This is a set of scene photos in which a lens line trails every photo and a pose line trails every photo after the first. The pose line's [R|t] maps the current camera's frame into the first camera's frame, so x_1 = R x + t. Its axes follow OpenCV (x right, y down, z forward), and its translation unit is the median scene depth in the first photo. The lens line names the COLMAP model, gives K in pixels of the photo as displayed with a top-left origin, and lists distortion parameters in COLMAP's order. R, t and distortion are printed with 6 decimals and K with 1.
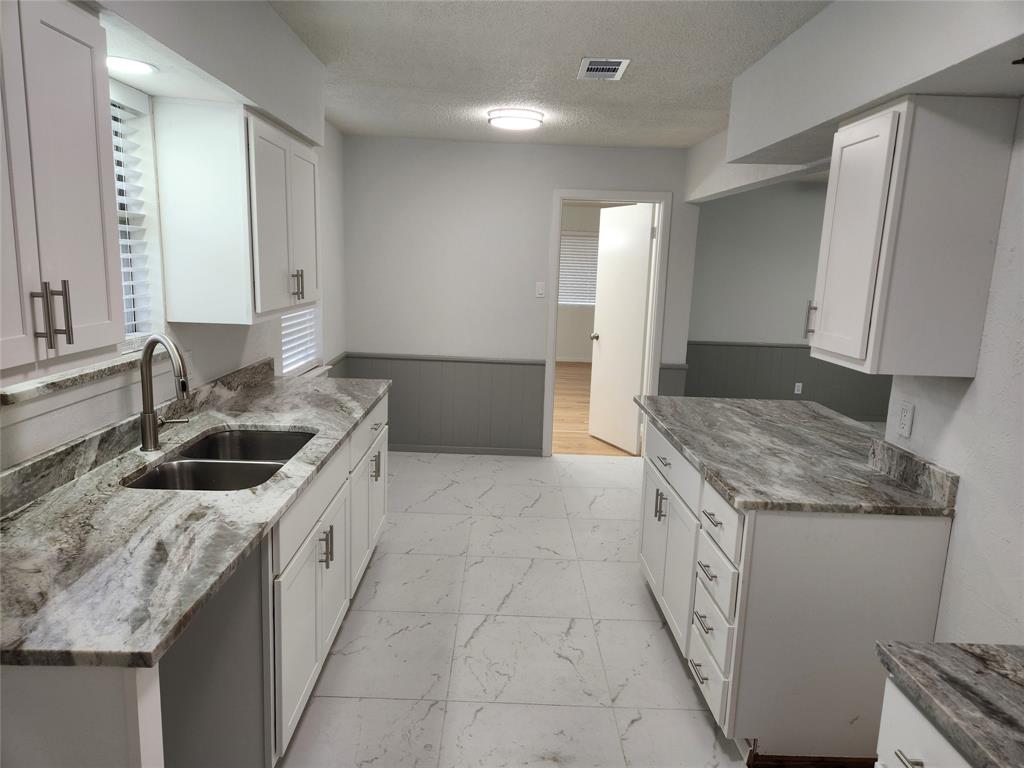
lens RADIAL K [[679.8, 0, 509.1], [0, 679.8, 382.3], [0, 0, 1]] dist [0.074191, -0.059087]
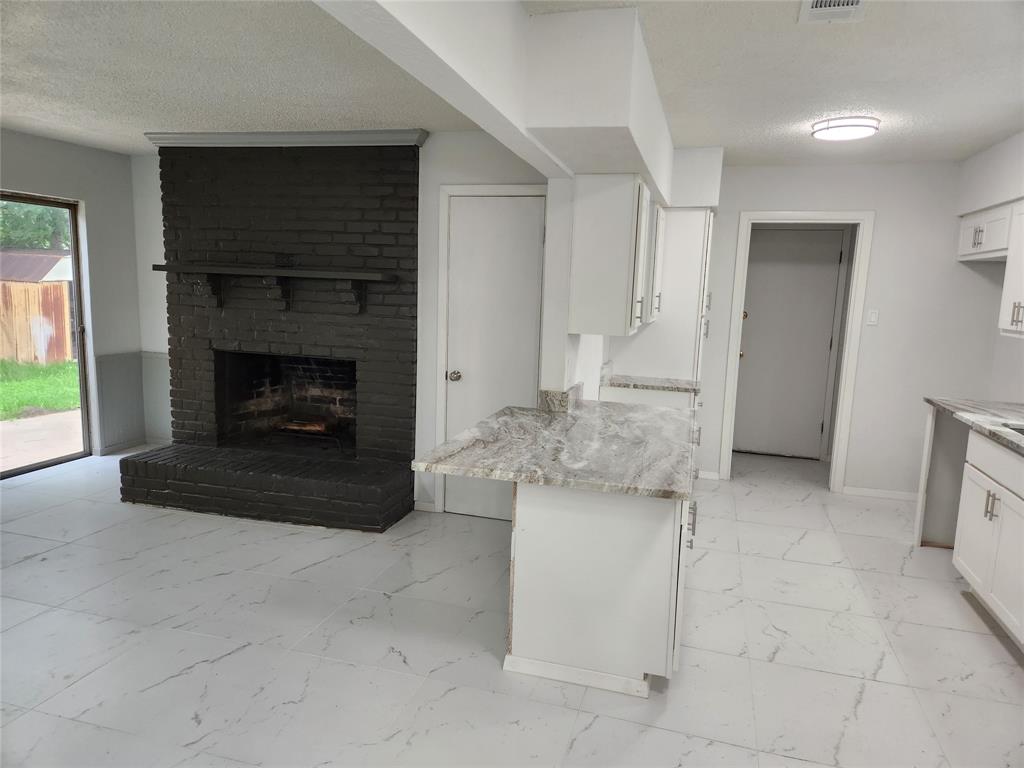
lens RADIAL K [[679.8, 0, 516.3], [0, 679.8, 382.1], [0, 0, 1]] dist [0.074191, -0.059087]
pose [[-0.956481, -0.109385, 0.270516, 0.220438], [-0.017613, 0.947031, 0.320660, -0.319114], [-0.291262, 0.301940, -0.907744, 1.921782]]
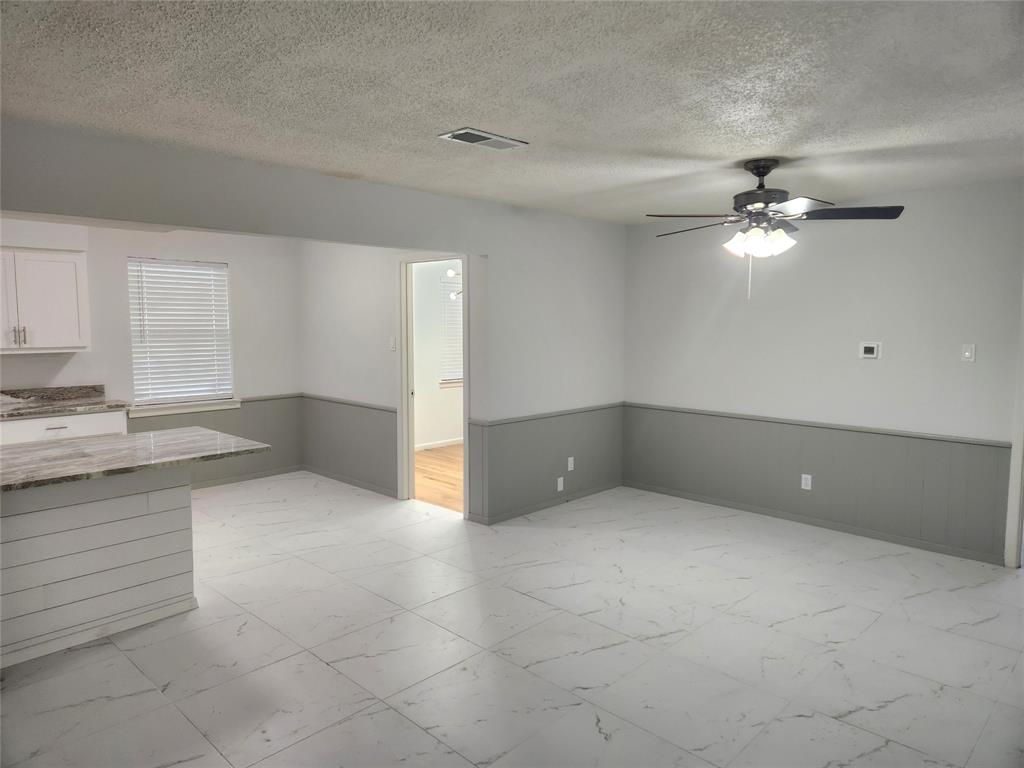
lens RADIAL K [[679.8, 0, 510.8], [0, 679.8, 381.3], [0, 0, 1]] dist [0.074191, -0.059087]
pose [[0.718899, 0.031210, -0.694413, 1.741016], [-0.101510, 0.992996, -0.060460, -0.051964], [0.687662, 0.113955, 0.717032, 0.626748]]
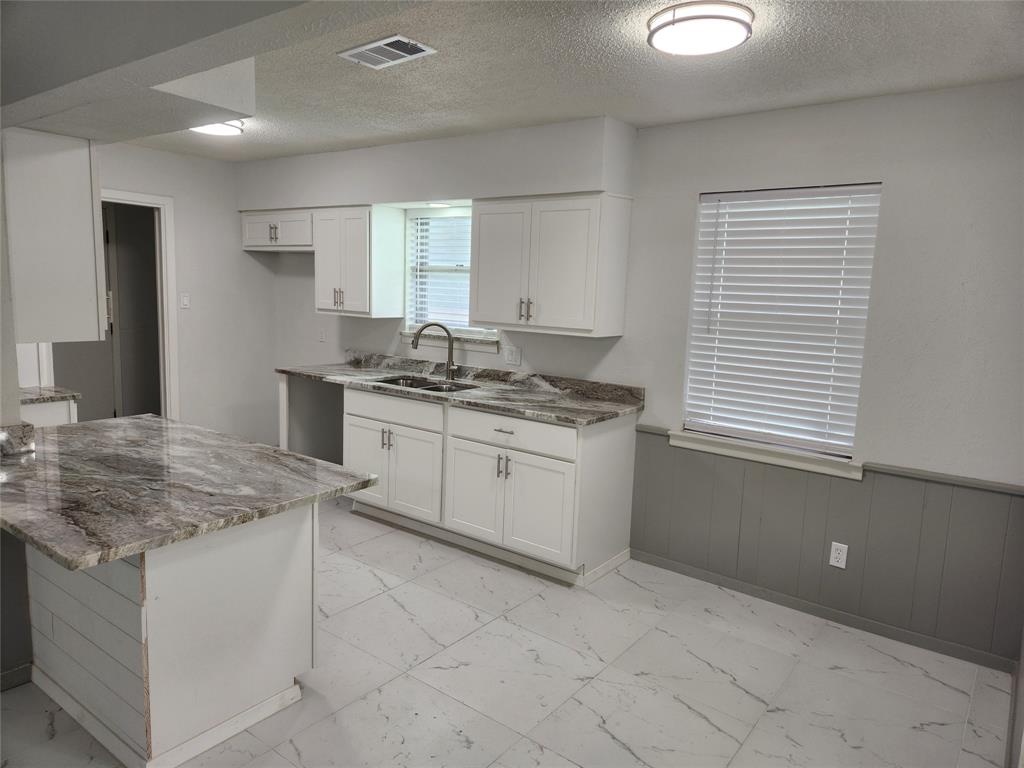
lens RADIAL K [[679.8, 0, 509.8], [0, 679.8, 382.6], [0, 0, 1]] dist [0.074191, -0.059087]
pose [[-0.612773, 0.051549, -0.788576, 0.764172], [-0.198861, 0.955701, 0.217002, -0.289317], [0.764829, 0.289790, -0.575377, 1.791651]]
